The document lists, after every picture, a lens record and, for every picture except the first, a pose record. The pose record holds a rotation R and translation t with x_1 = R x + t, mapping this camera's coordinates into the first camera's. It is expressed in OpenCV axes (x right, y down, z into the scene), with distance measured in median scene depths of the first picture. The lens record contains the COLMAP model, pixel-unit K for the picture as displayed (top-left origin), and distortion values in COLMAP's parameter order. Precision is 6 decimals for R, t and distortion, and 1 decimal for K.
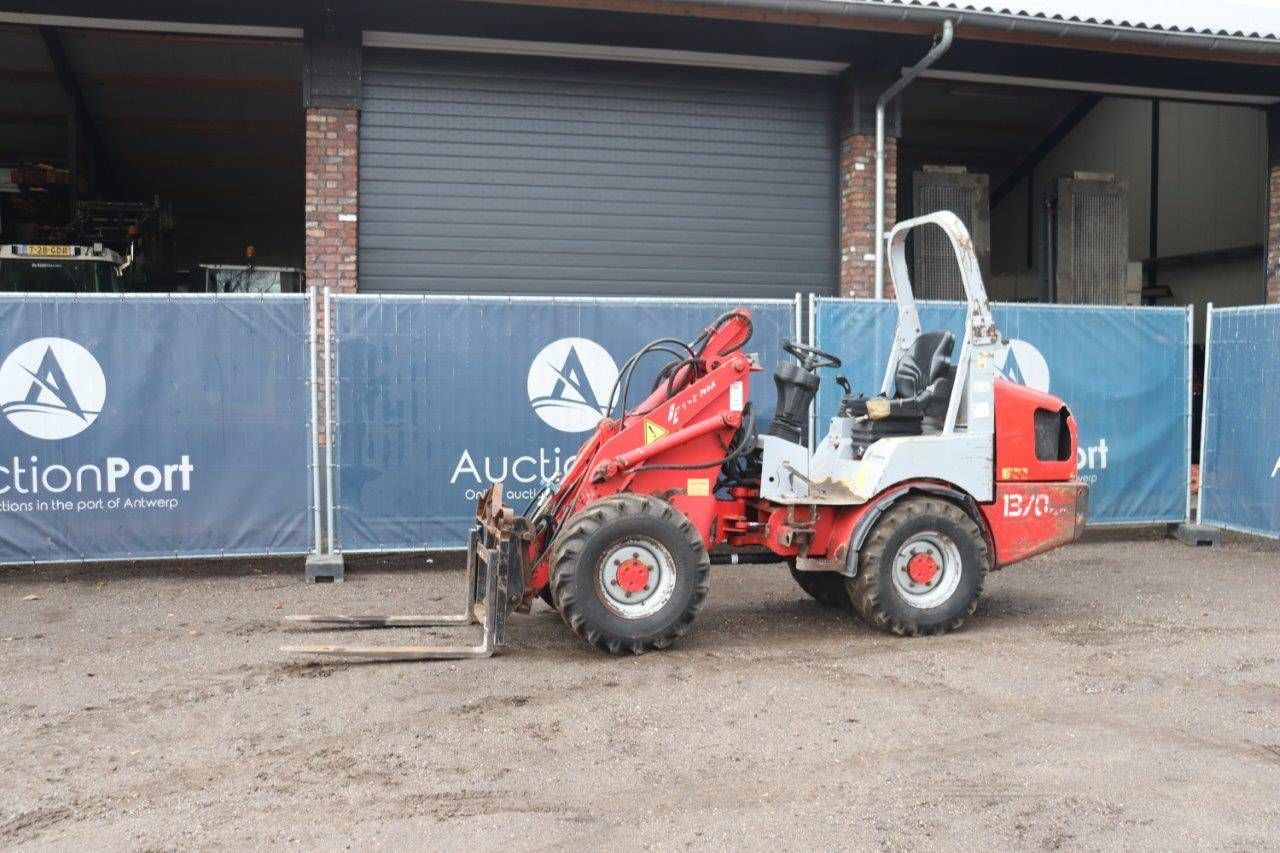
lens RADIAL K [[1148.3, 0, 657.6], [0, 1148.3, 410.6], [0, 0, 1]] dist [-0.126129, 0.118199]
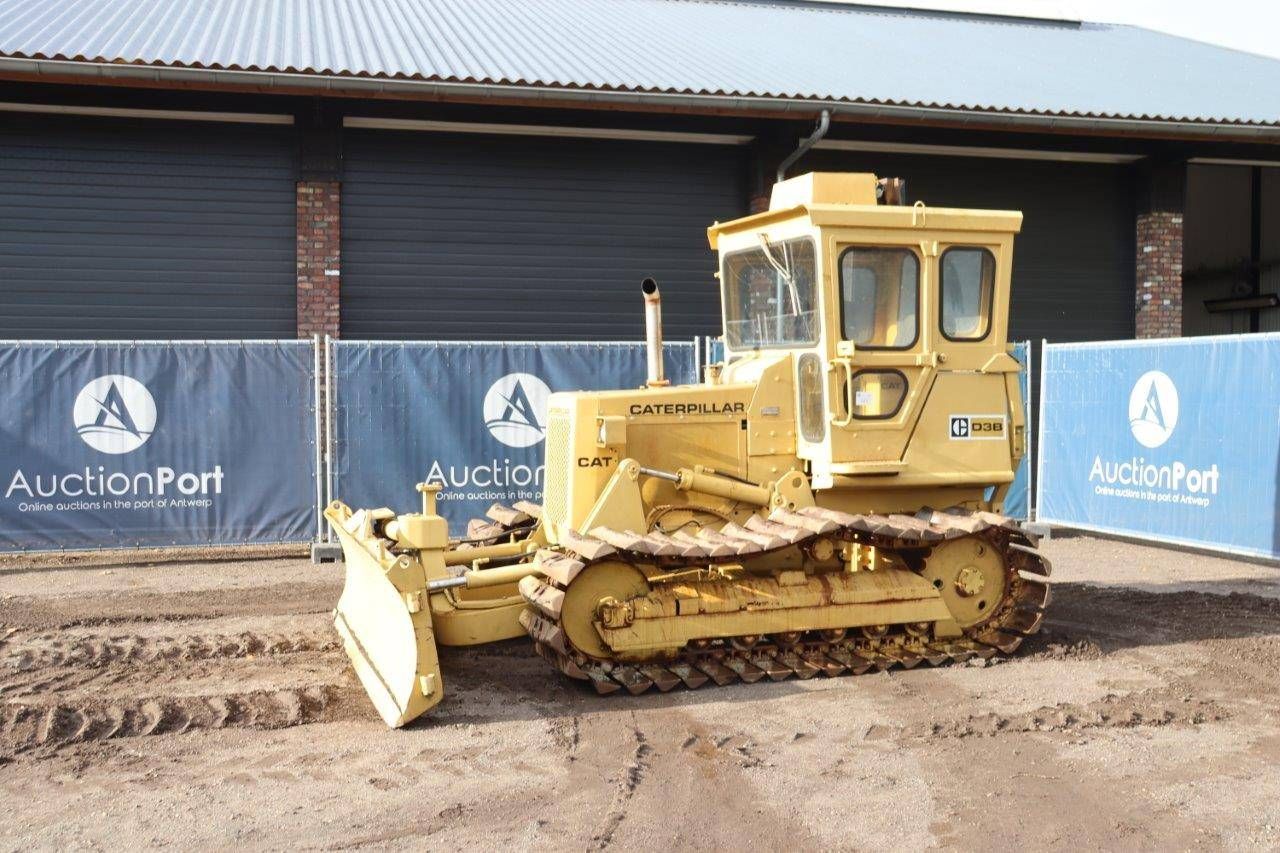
lens RADIAL K [[1380.2, 0, 640.0], [0, 1380.2, 426.5], [0, 0, 1]] dist [-0.071647, 0.219421]
pose [[0.999969, -0.004929, 0.006173, 0.050928], [0.005006, 0.999908, -0.012585, 0.015528], [-0.006111, 0.012616, 0.999902, -0.531435]]
